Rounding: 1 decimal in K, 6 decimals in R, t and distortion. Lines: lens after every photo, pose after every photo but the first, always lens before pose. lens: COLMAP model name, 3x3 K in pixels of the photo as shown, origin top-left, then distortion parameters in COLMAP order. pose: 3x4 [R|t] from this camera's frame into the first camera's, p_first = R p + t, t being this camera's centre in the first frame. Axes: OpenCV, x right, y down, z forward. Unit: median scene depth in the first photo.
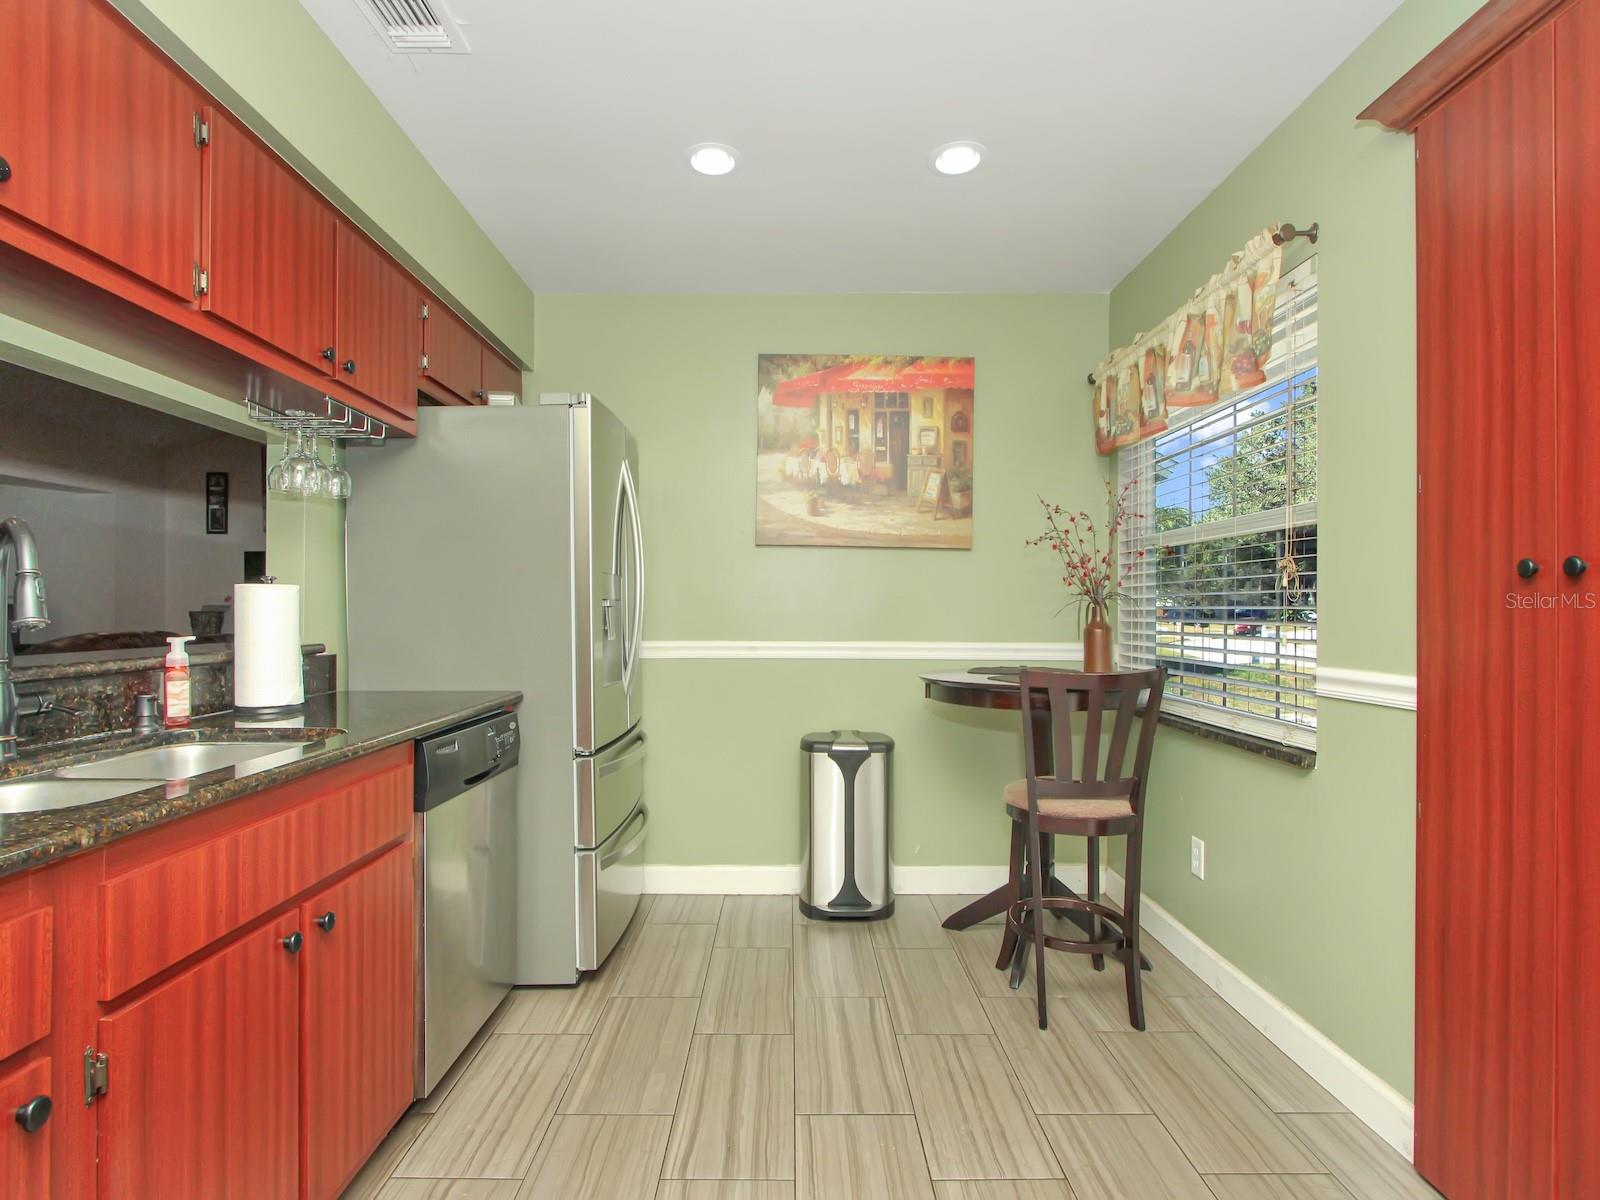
lens RADIAL K [[814.2, 0, 788.4], [0, 814.2, 610.5], [0, 0, 1]] dist [-0.025577, -0.001059]
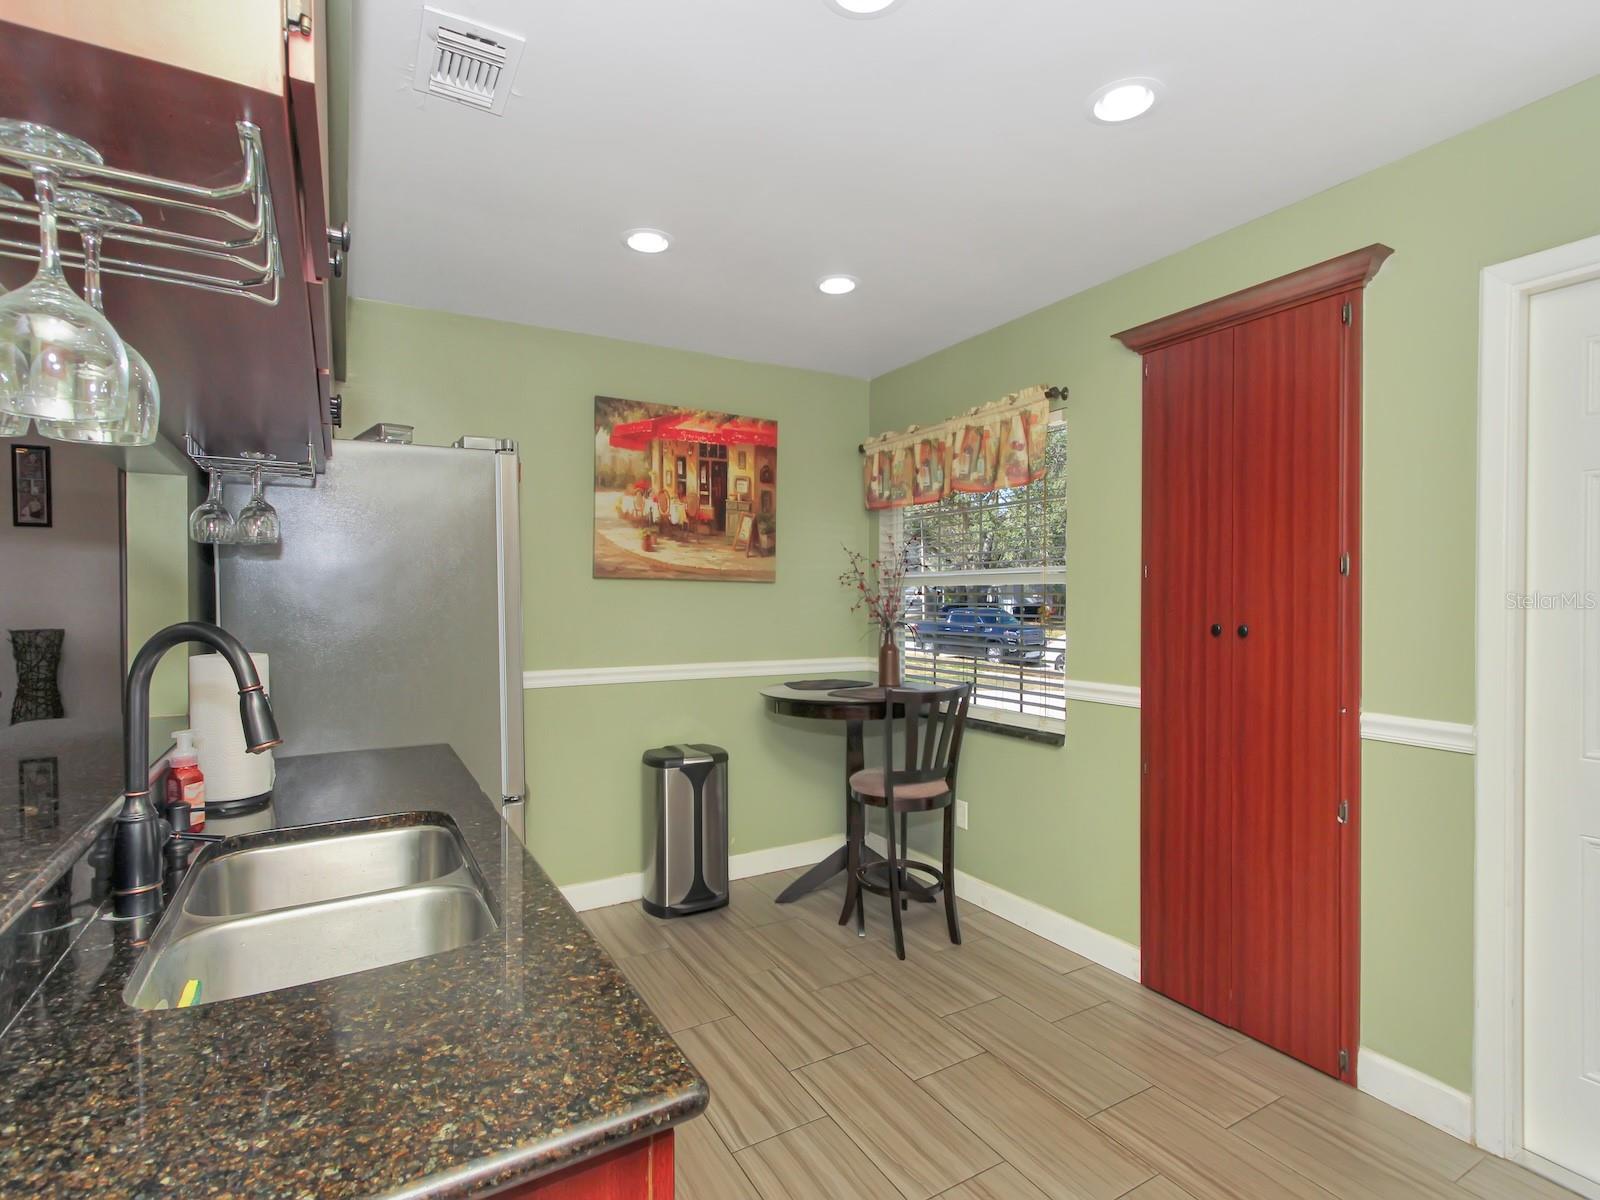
lens RADIAL K [[793.3, 0, 811.9], [0, 793.3, 603.3], [0, 0, 1]] dist [-0.018621, 0.003382]
pose [[0.857496, -0.007677, 0.514434, -0.342021], [0.002723, 0.999942, 0.010384, -0.059407], [-0.514484, -0.007504, 0.857467, -0.025465]]
